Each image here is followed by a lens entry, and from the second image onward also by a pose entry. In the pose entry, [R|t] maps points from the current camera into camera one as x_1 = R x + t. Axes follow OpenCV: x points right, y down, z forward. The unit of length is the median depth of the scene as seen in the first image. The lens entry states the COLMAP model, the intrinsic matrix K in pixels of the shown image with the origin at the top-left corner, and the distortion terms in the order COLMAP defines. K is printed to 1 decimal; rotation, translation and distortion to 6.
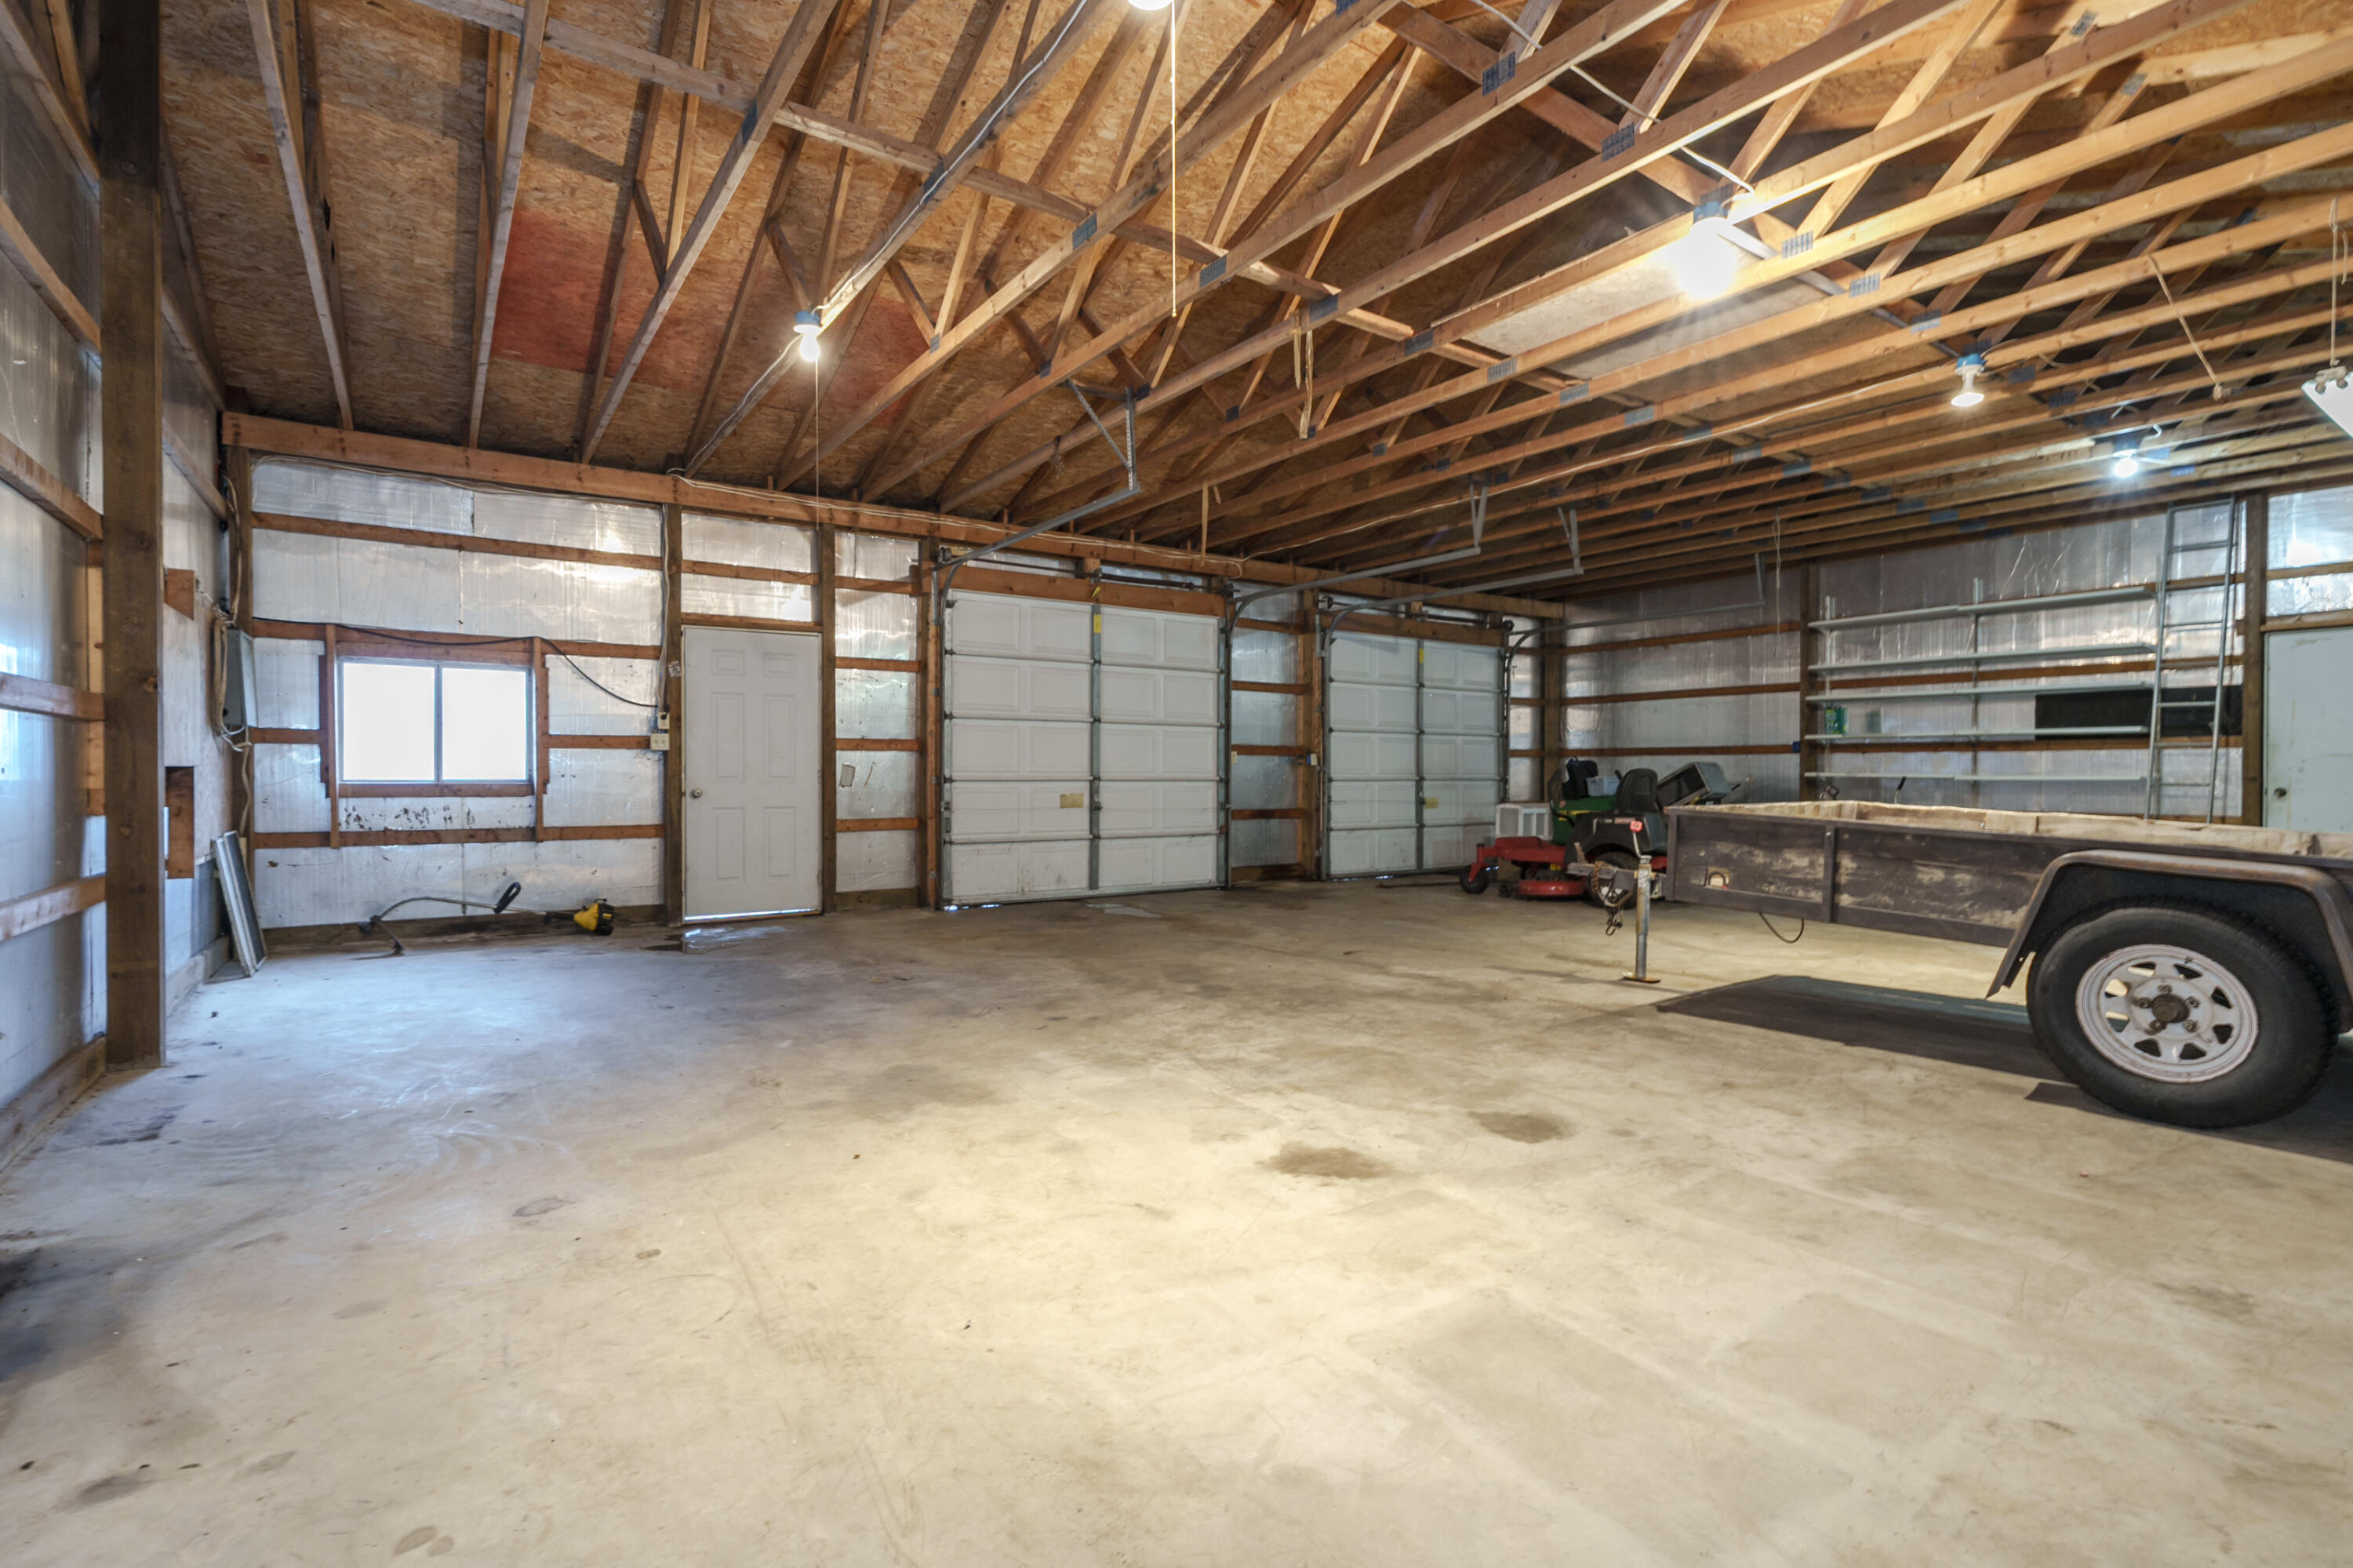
lens RADIAL K [[1071.9, 0, 1155.9], [0, 1071.9, 783.0], [0, 0, 1]] dist [-0.000244, -0.000141]
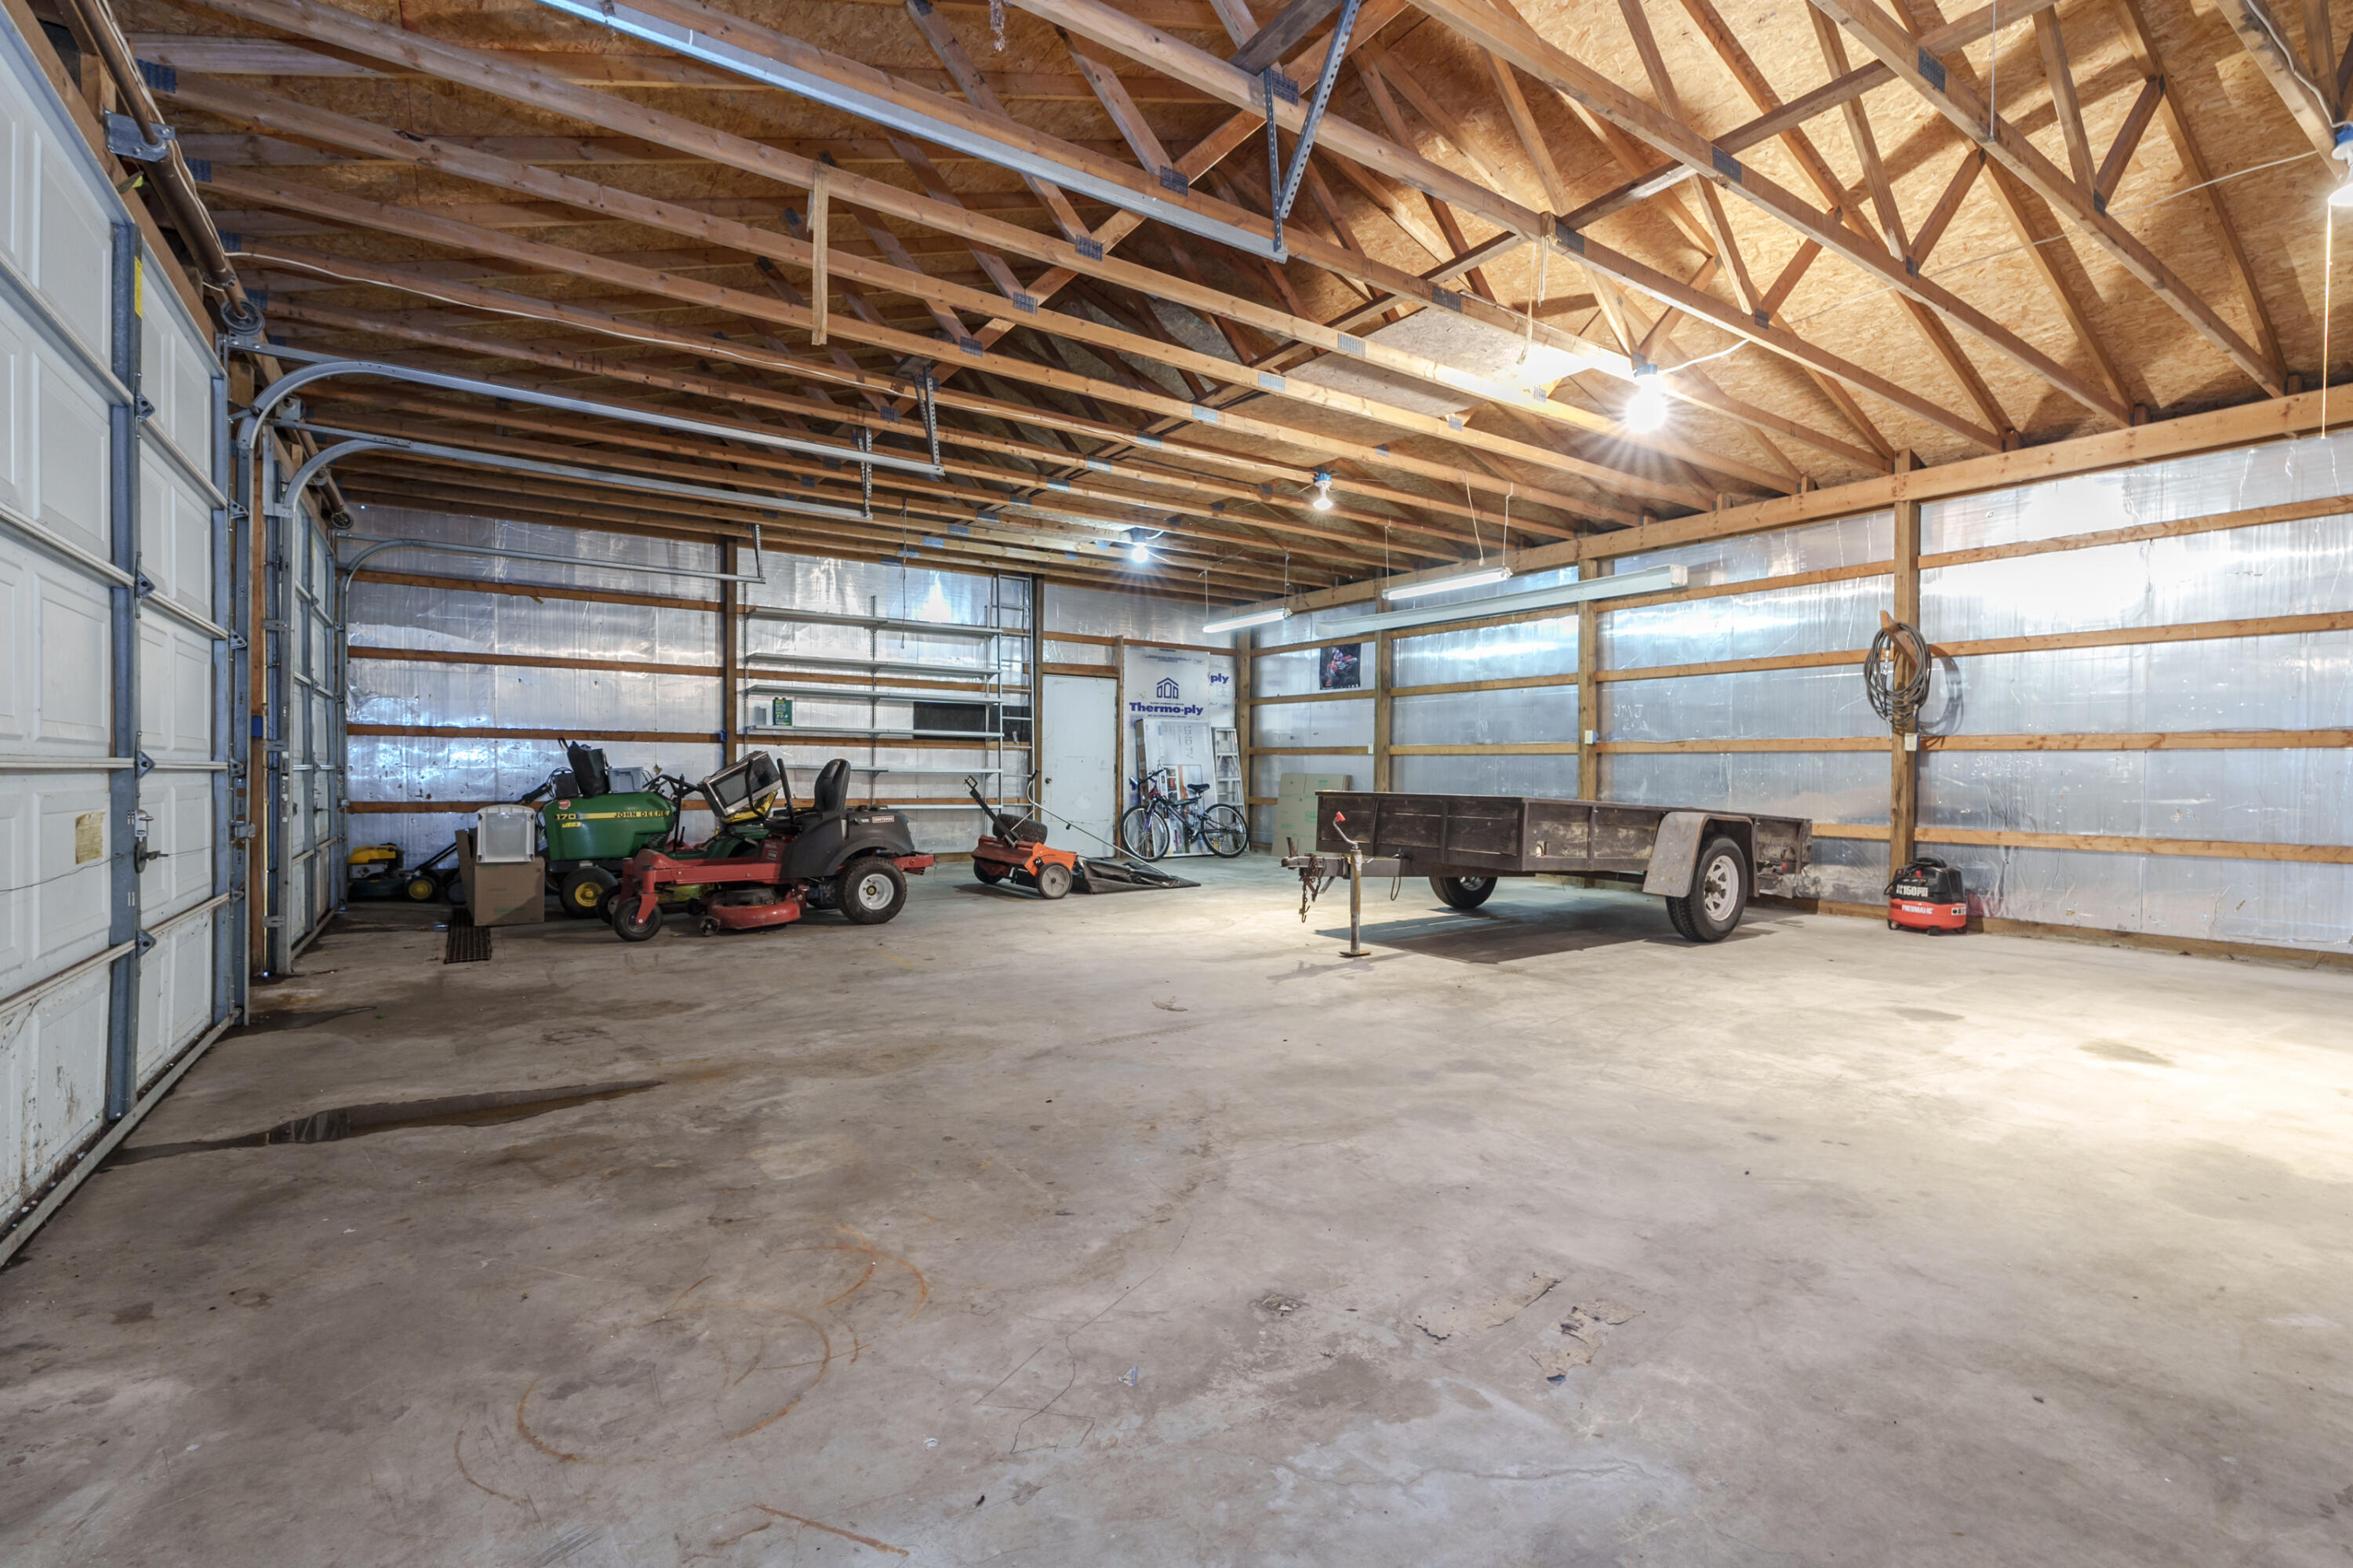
lens RADIAL K [[1071.9, 0, 1162.7], [0, 1071.9, 774.6], [0, 0, 1]] dist [-0.000244, -0.000141]
pose [[0.008611, -0.002940, 0.999959, -0.852254], [-0.001148, 0.999995, 0.002950, -0.007034], [-0.999962, -0.001173, 0.008607, 1.537448]]
